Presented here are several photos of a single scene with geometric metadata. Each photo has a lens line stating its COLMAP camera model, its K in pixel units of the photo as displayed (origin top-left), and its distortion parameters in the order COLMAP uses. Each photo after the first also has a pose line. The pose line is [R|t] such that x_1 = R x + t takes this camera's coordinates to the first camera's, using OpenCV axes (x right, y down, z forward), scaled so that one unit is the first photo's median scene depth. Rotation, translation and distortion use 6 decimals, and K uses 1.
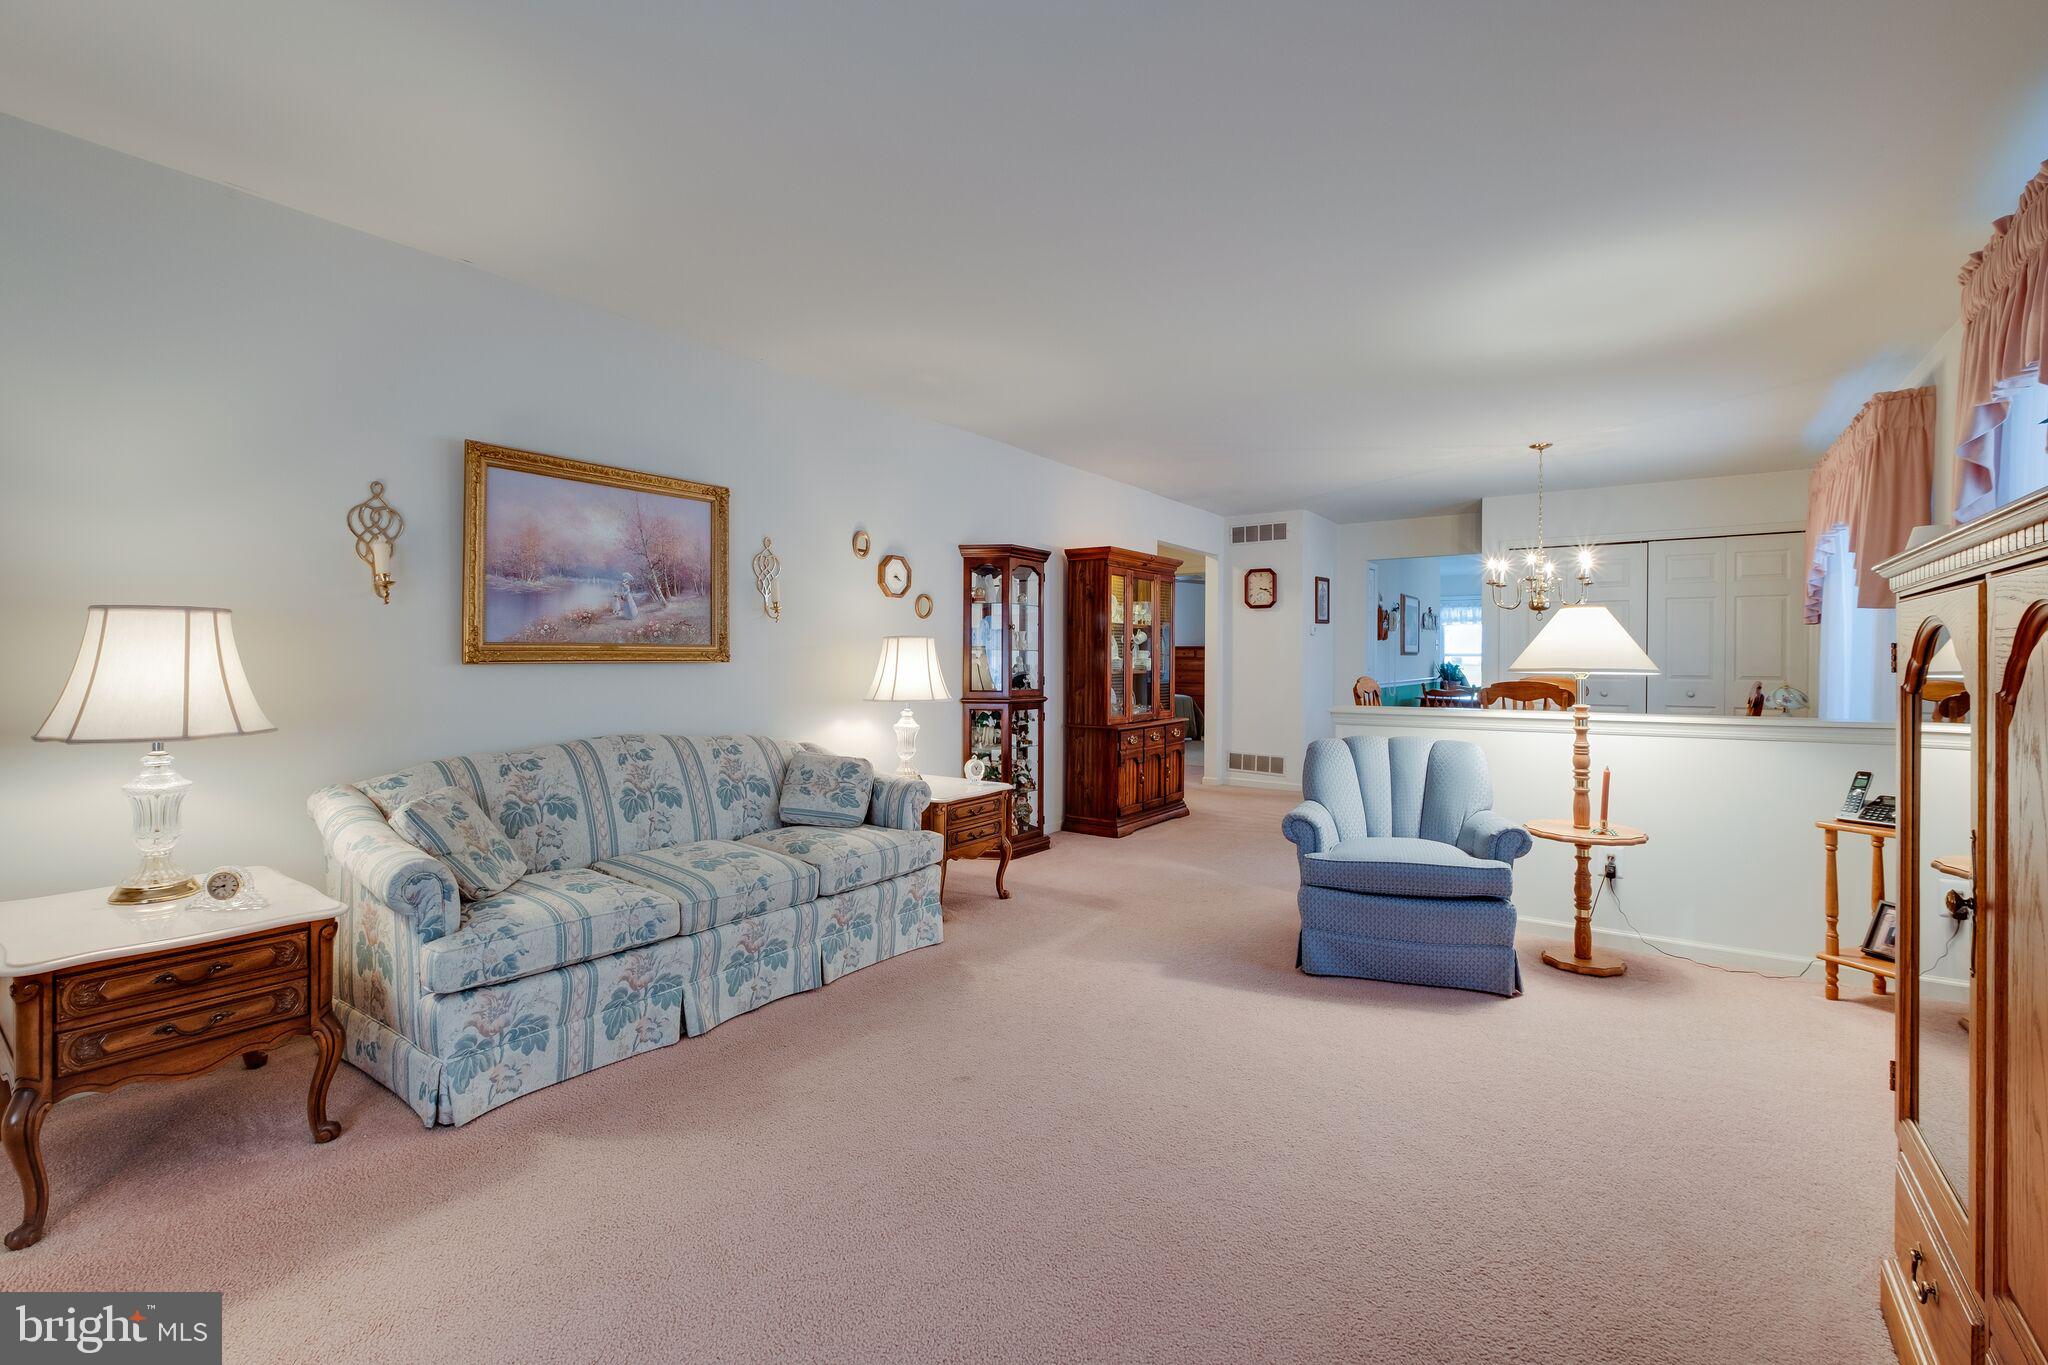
lens RADIAL K [[902.0, 0, 1001.7], [0, 902.0, 663.3], [0, 0, 1]] dist [-0.001153, -0.000465]
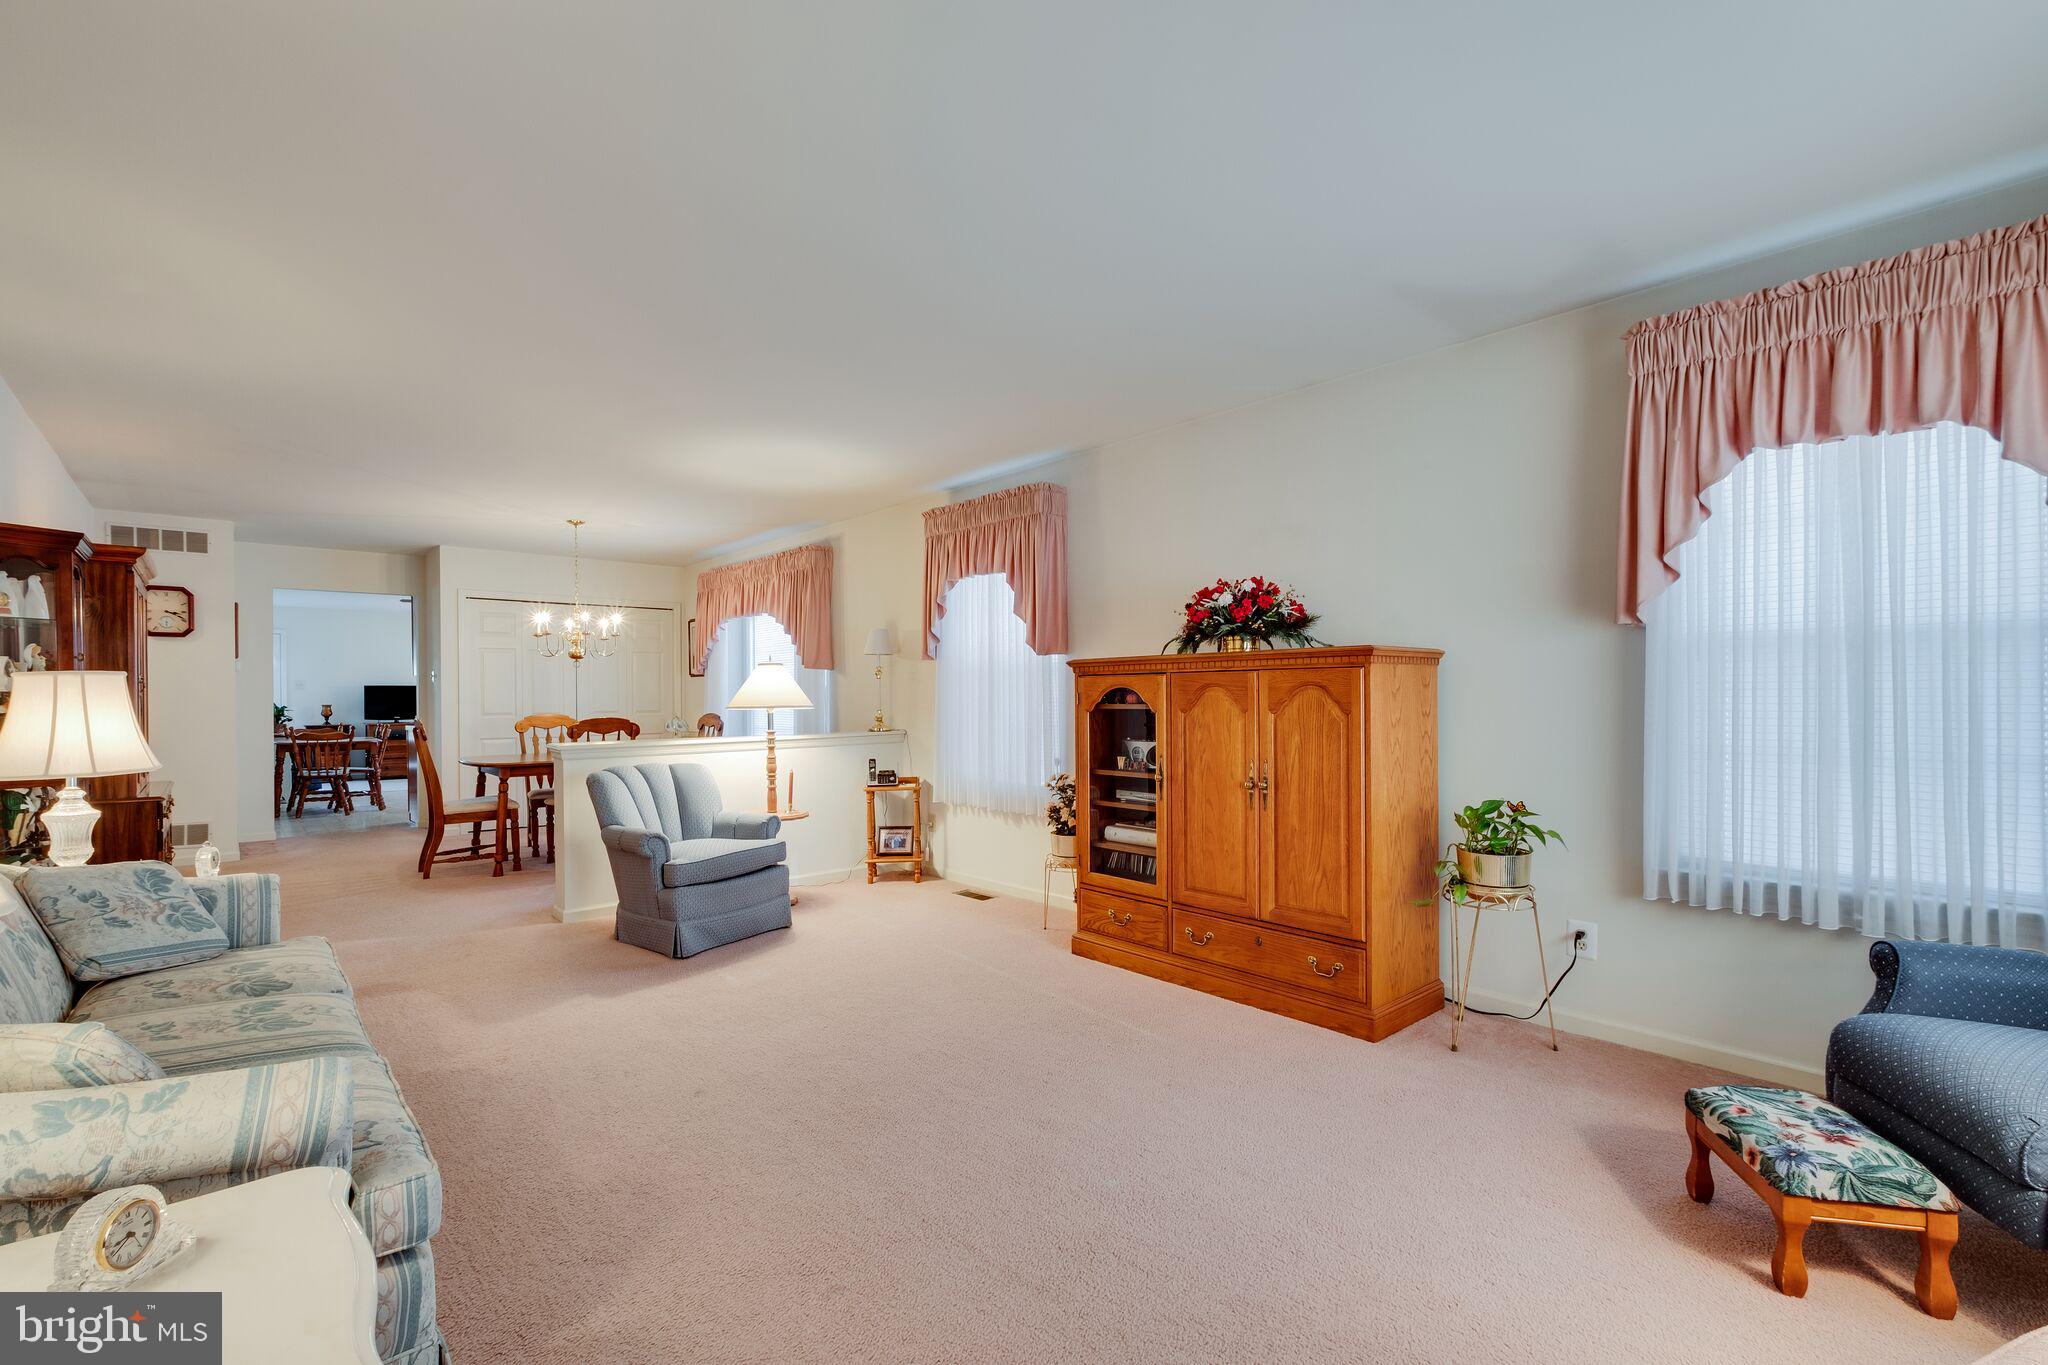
lens RADIAL K [[902.0, 0, 1001.7], [0, 902.0, 663.3], [0, 0, 1]] dist [-0.001153, -0.000465]
pose [[0.218867, 0.031519, 0.975245, -0.701883], [0.008548, 0.999378, -0.034217, -0.010361], [-0.975717, 0.015825, 0.218462, 0.272065]]
